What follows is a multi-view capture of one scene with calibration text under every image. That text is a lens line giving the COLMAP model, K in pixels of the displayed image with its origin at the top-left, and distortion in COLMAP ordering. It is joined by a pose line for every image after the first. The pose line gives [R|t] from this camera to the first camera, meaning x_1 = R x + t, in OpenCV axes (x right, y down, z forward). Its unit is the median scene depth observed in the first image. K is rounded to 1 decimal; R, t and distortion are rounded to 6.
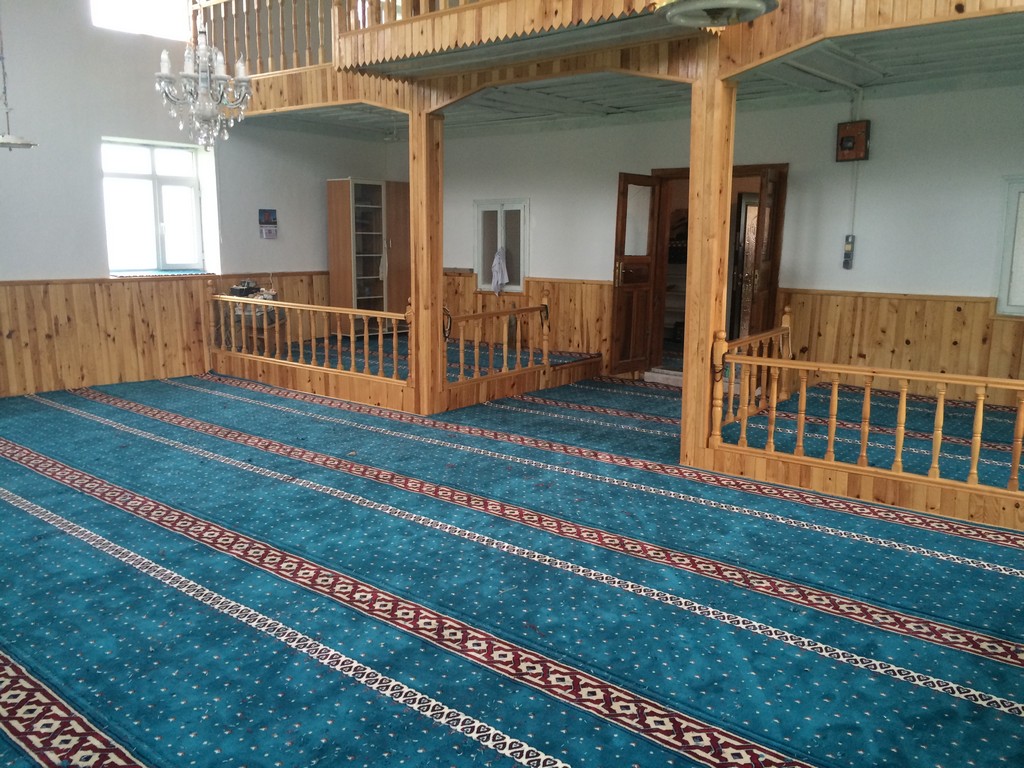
lens RADIAL K [[864.0, 0, 512.0], [0, 864.0, 384.0], [0, 0, 1]] dist [0.078364, -0.087407]
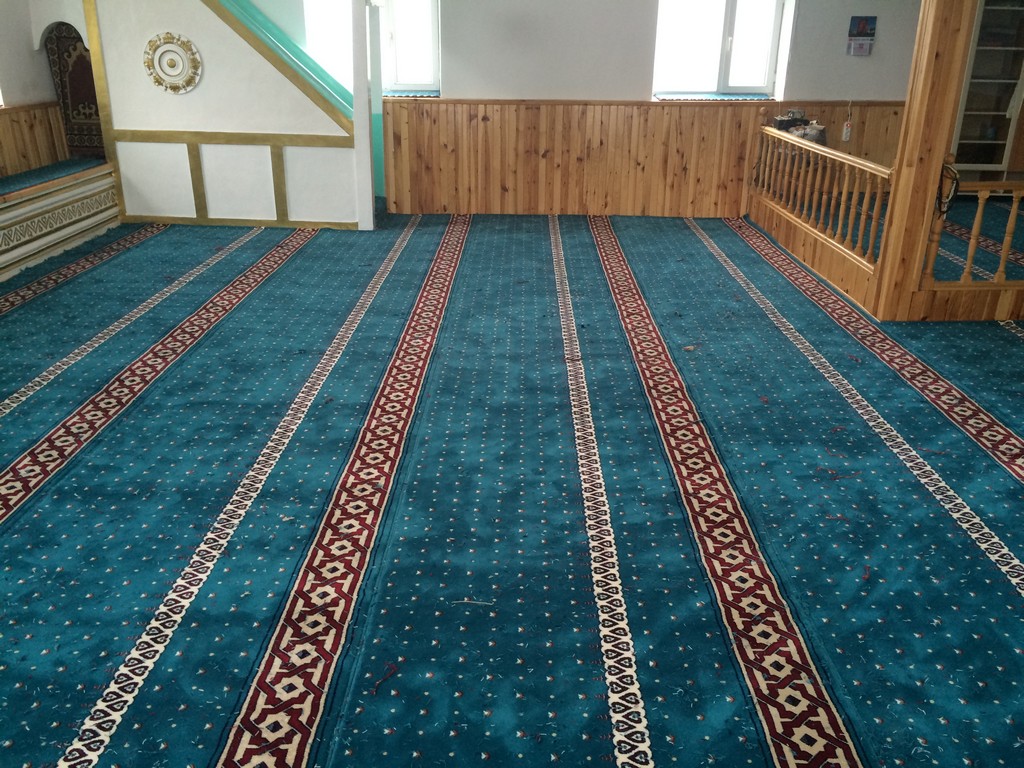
lens RADIAL K [[864.0, 0, 512.0], [0, 864.0, 384.0], [0, 0, 1]] dist [0.078364, -0.087407]
pose [[0.640965, 0.278598, -0.715225, 0.226854], [-0.136269, 0.958305, 0.251163, -0.050812], [0.755377, -0.063523, 0.652204, 0.294335]]
